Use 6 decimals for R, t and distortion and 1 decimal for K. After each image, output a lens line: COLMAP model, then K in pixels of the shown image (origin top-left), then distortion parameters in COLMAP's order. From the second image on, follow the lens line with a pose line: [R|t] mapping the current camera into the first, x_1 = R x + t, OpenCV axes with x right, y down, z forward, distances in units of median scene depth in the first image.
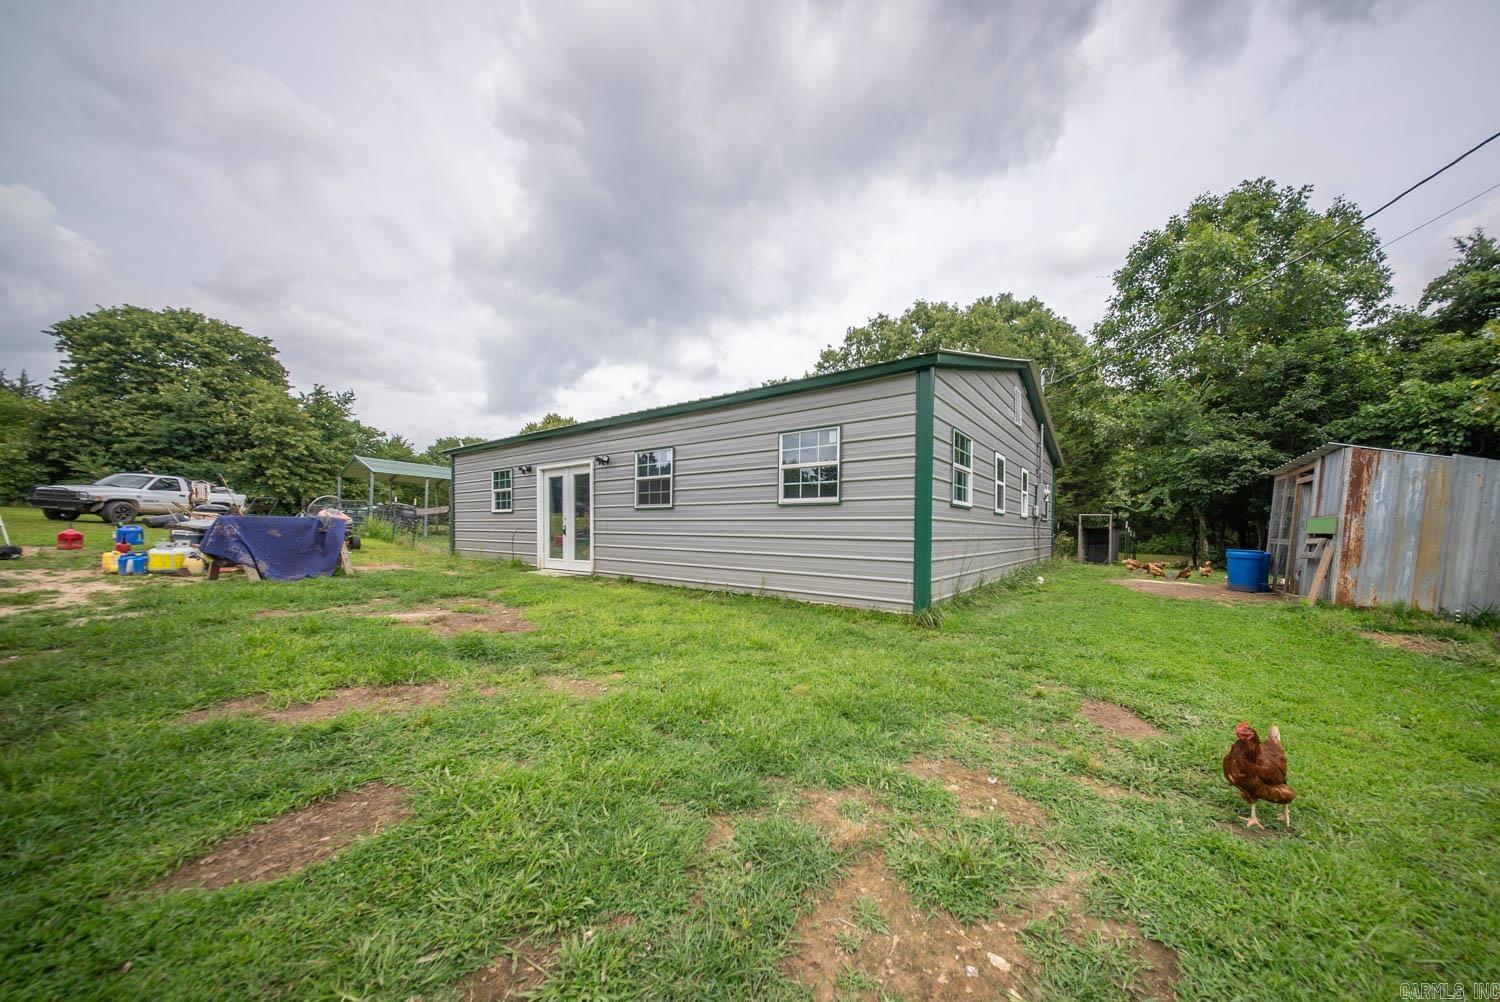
lens RADIAL K [[512.3, 0, 780.3], [0, 512.3, 536.1], [0, 0, 1]] dist [-0.000422, -0.000018]
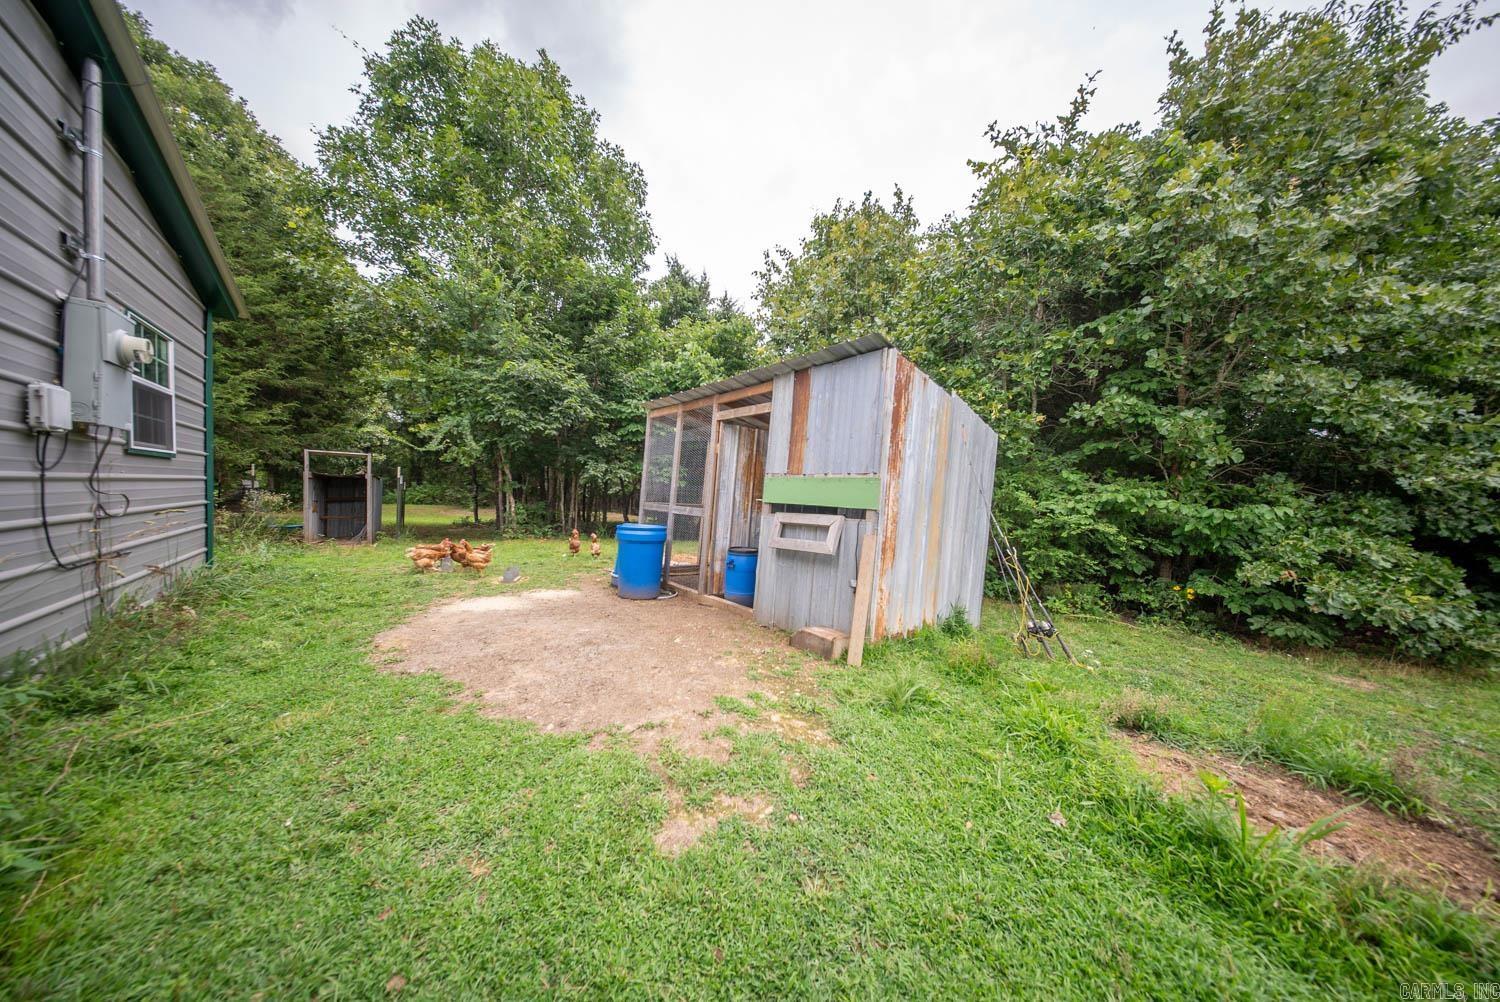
lens RADIAL K [[441.6, 0, 749.8], [0, 441.6, 503.5], [0, 0, 1]] dist [0.005252, -0.002541]
pose [[0.264550, -0.036272, 0.963690, 0.409295], [-0.014903, 0.999019, 0.041693, -0.018854], [-0.964257, -0.025392, 0.263750, 0.674163]]
